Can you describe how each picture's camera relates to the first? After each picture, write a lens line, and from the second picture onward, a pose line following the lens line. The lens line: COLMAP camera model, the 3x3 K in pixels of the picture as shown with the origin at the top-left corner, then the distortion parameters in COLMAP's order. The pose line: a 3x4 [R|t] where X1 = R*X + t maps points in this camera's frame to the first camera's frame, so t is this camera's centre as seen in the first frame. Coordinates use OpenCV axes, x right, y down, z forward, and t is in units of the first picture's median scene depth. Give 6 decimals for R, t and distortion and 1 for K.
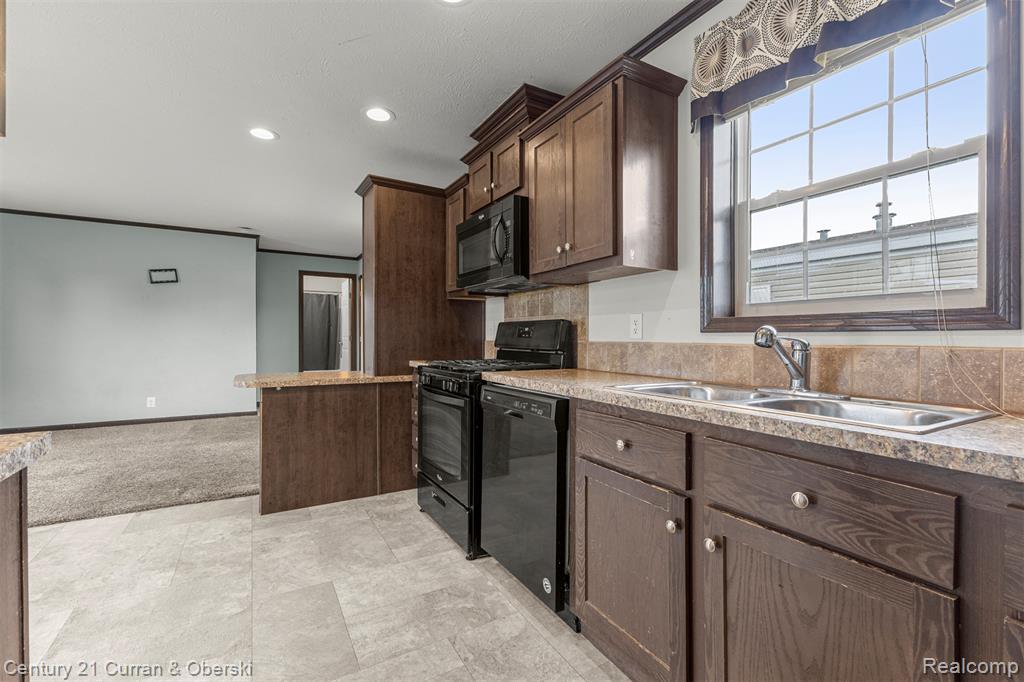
lens RADIAL K [[441.8, 0, 516.0], [0, 441.8, 341.7], [0, 0, 1]] dist [0.006328, 0.000631]
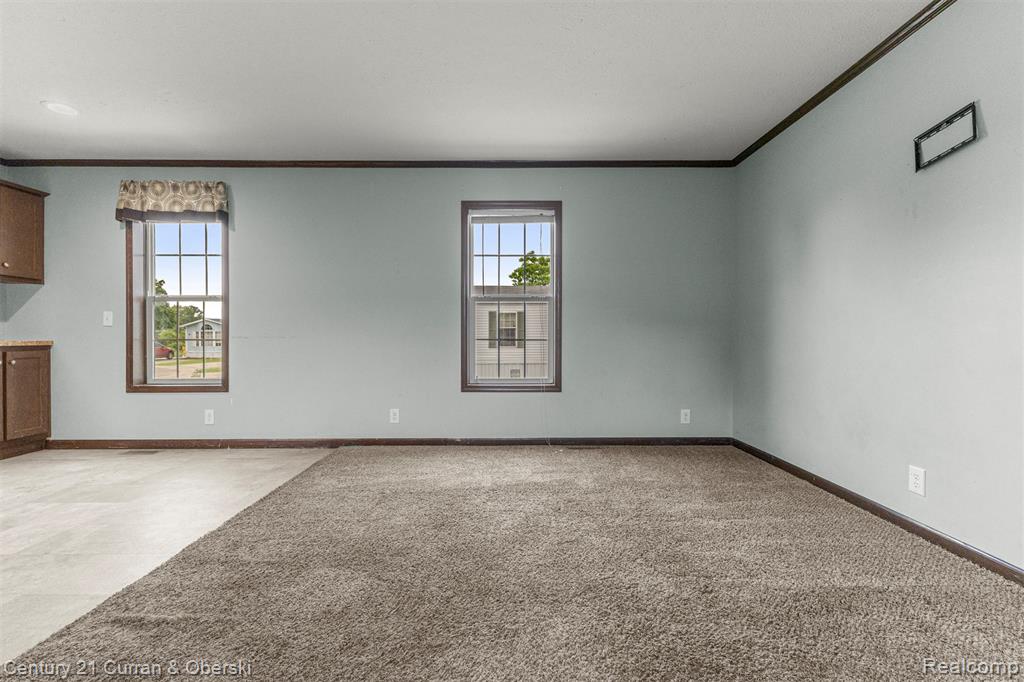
lens RADIAL K [[441.8, 0, 510.0], [0, 441.8, 338.4], [0, 0, 1]] dist [0.006328, 0.000631]
pose [[-0.510160, 0.001590, -0.860078, -0.689532], [-0.009258, 0.999930, 0.007340, 0.032023], [0.860030, 0.011707, -0.510110, 2.002273]]
